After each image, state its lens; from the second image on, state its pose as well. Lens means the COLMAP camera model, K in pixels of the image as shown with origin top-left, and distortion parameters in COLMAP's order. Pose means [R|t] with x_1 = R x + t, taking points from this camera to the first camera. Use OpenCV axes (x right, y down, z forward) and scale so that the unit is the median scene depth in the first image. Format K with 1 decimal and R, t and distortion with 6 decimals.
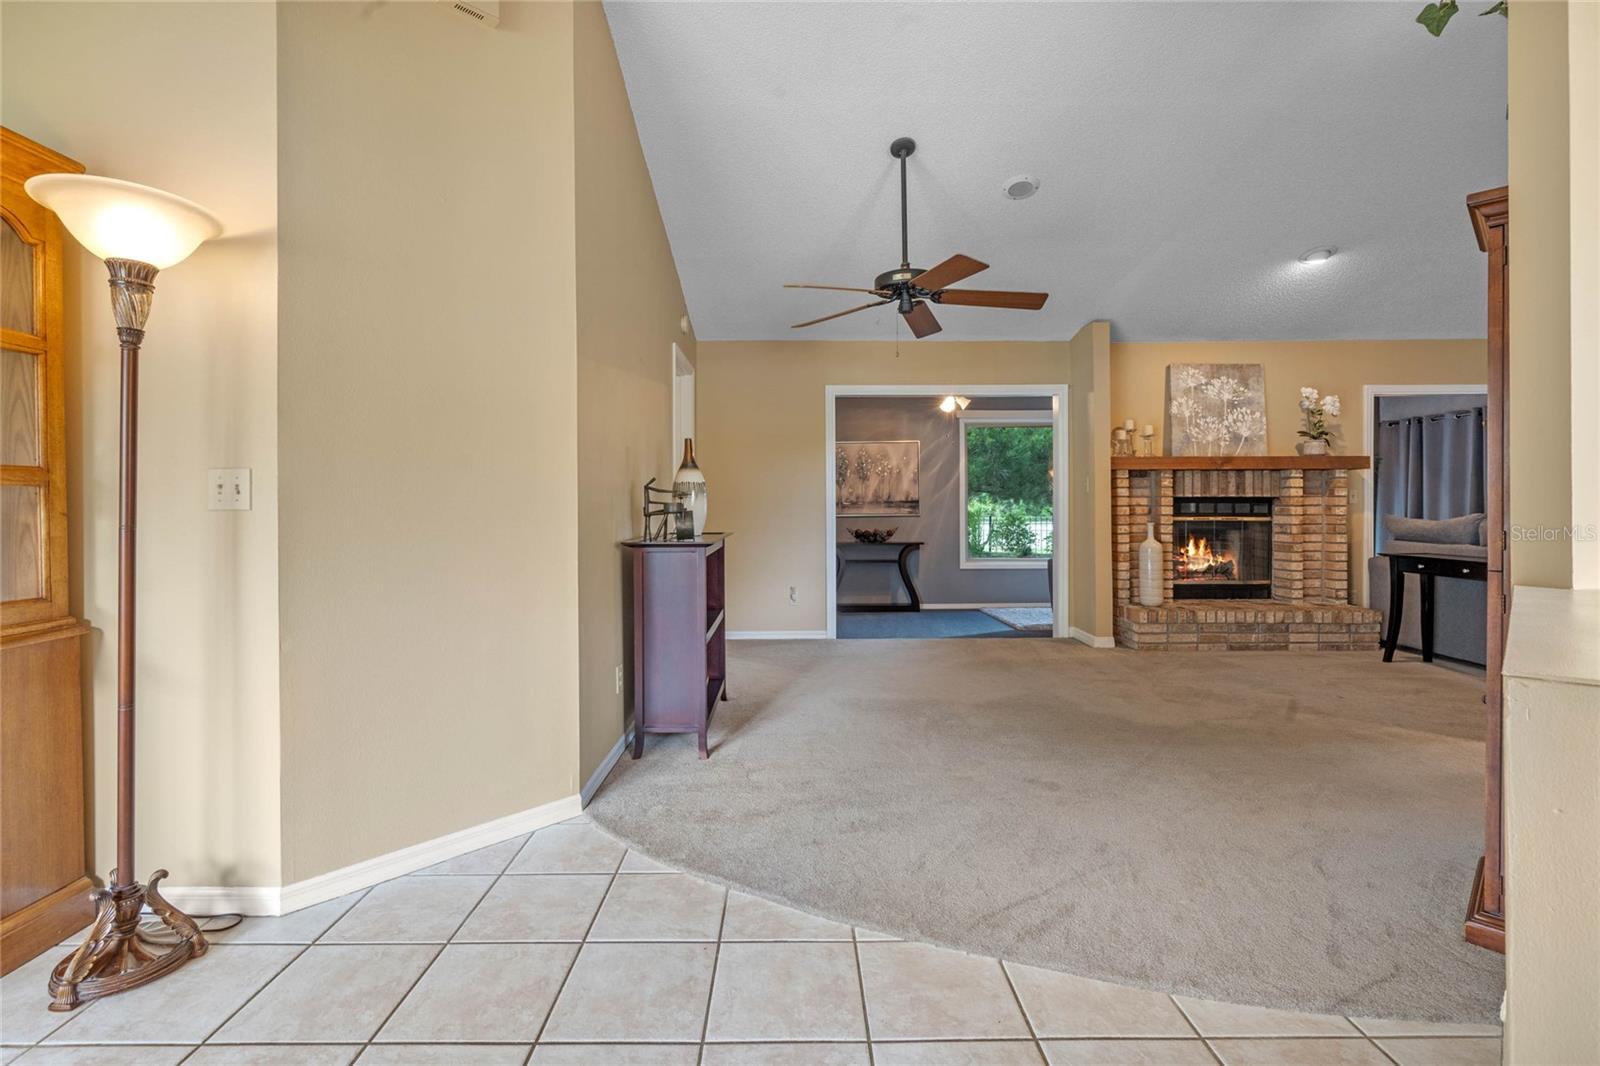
lens RADIAL K [[747.7, 0, 783.0], [0, 747.7, 508.6], [0, 0, 1]] dist [-0.001922, -0.000127]
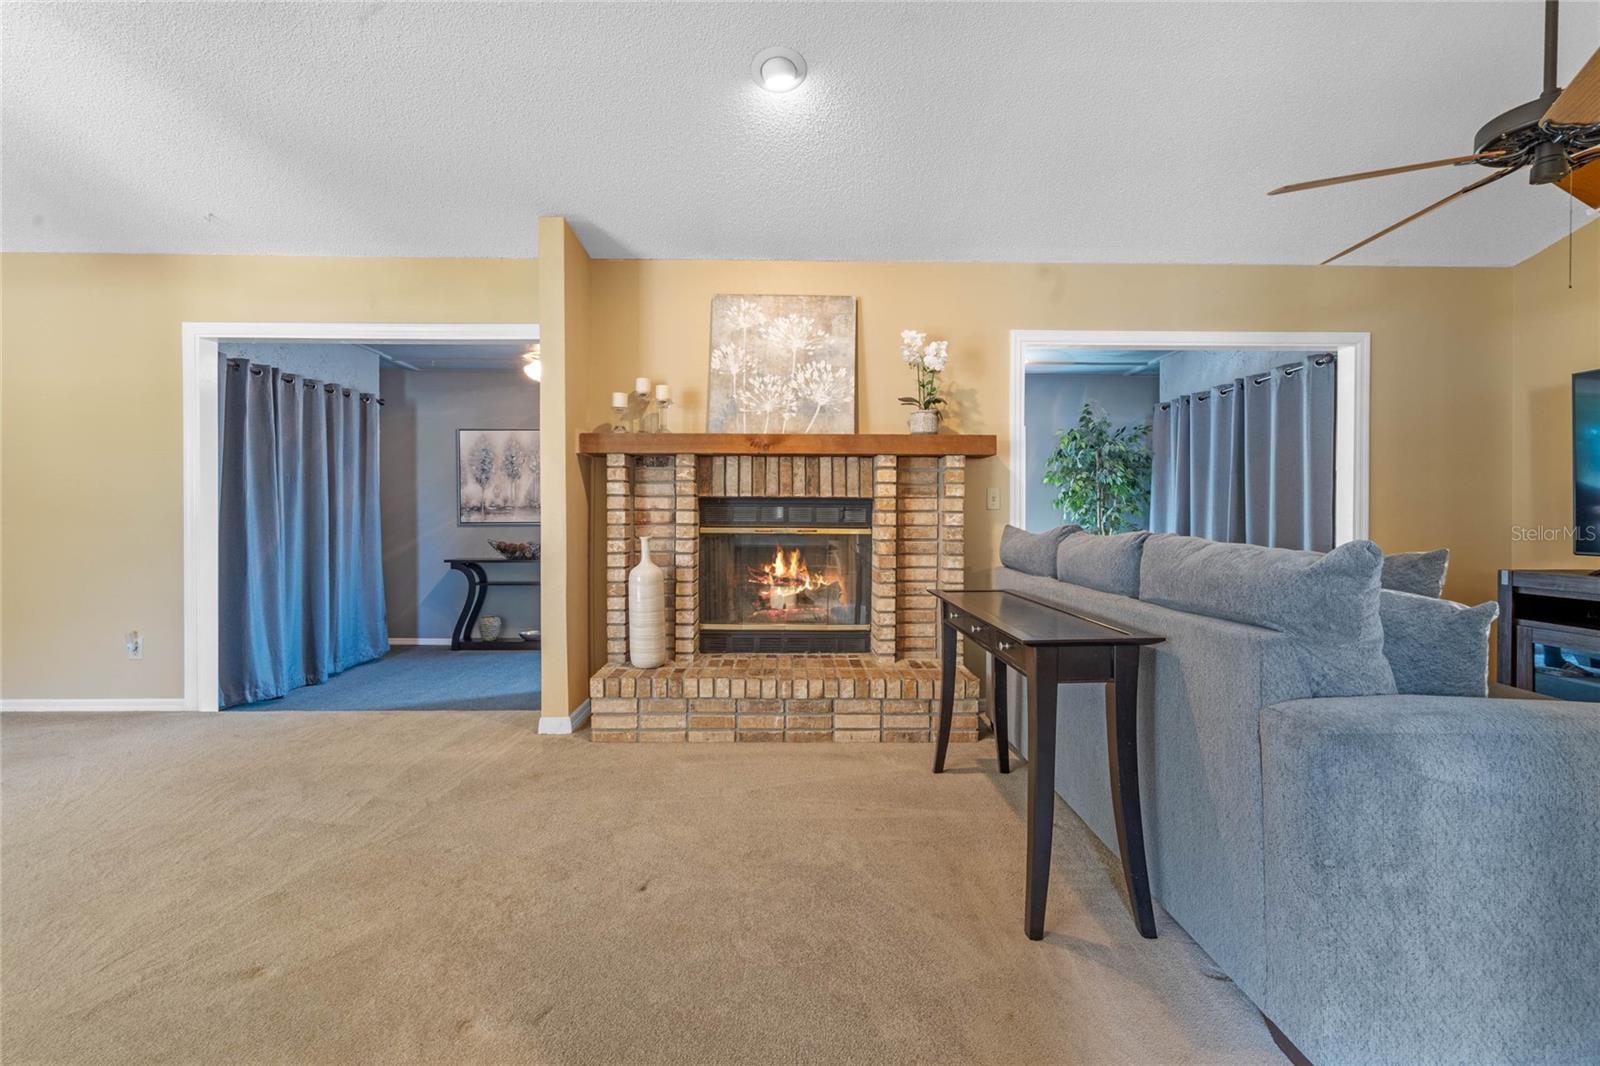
lens RADIAL K [[744.2, 0, 802.4], [0, 744.2, 518.9], [0, 0, 1]] dist [-0.013030, -0.000067]
pose [[0.999720, 0.006633, 0.022695, 0.588873], [-0.006629, 0.999978, -0.000257, 0.003315], [-0.022696, 0.000106, 0.999742, 0.350606]]
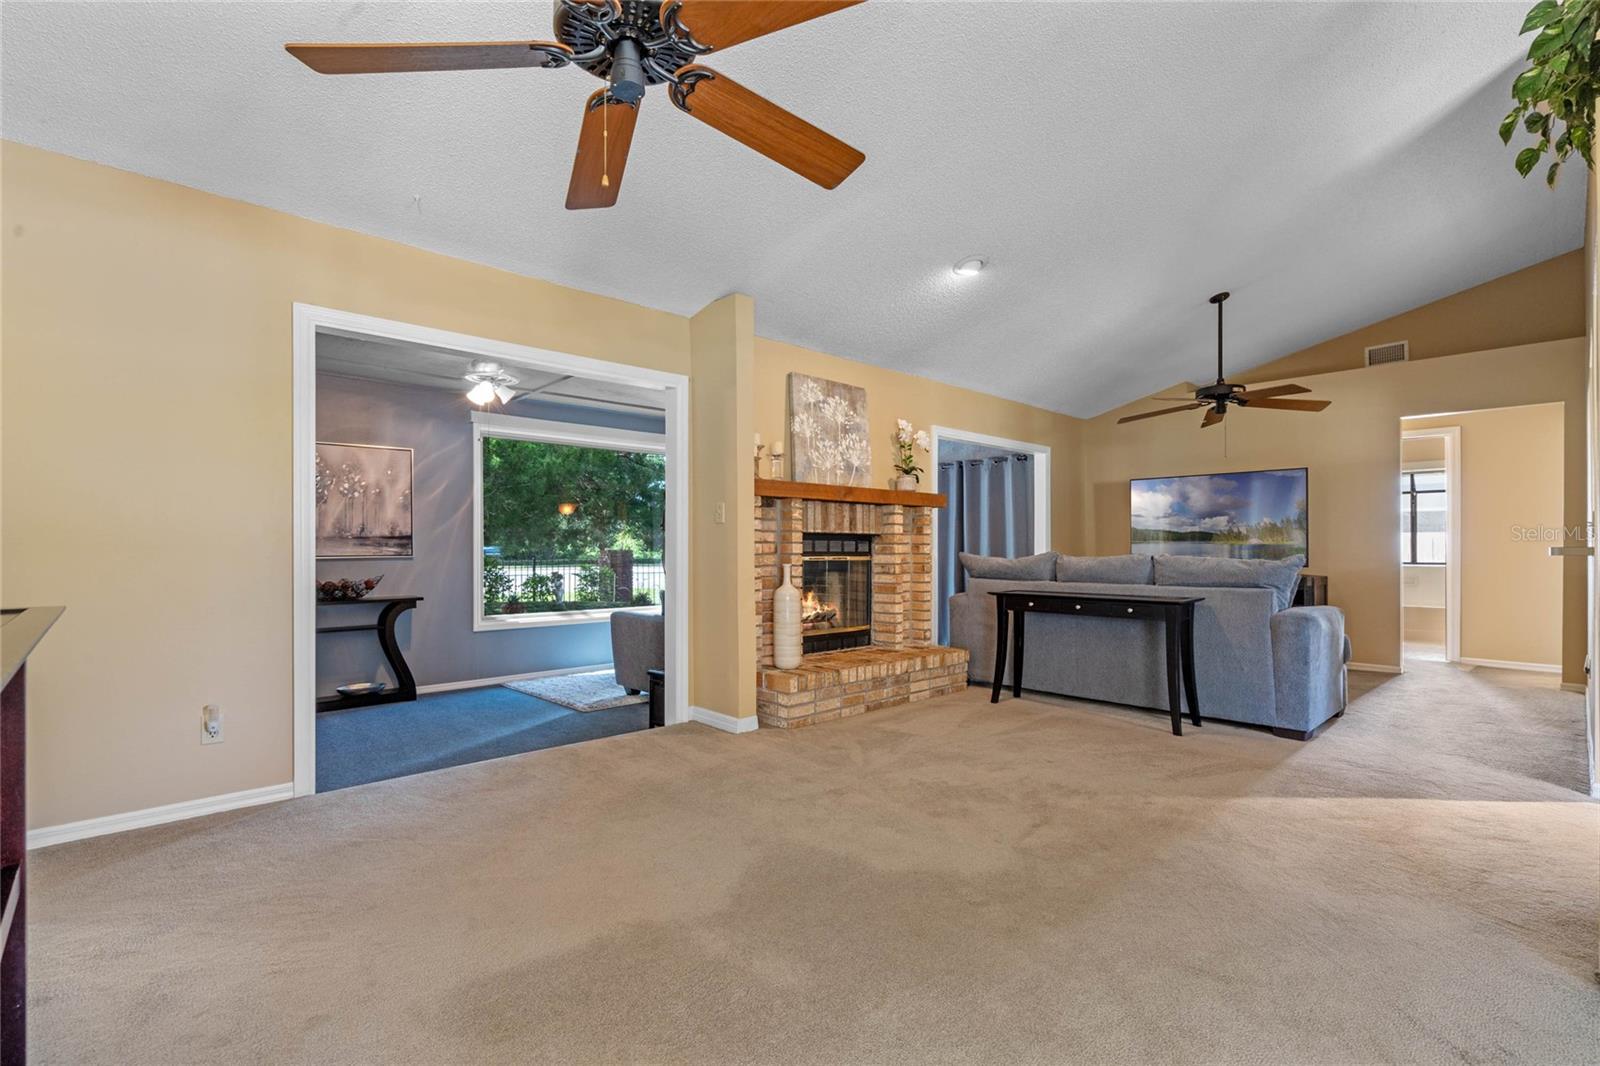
lens RADIAL K [[741.6, 0, 803.9], [0, 741.6, 546.6], [0, 0, 1]] dist [-0.015262, -0.000177]
pose [[0.724074, 0.005490, 0.689700, -0.037549], [0.000153, 0.999967, -0.008120, 0.007037], [-0.689722, 0.005985, 0.724050, 0.401949]]
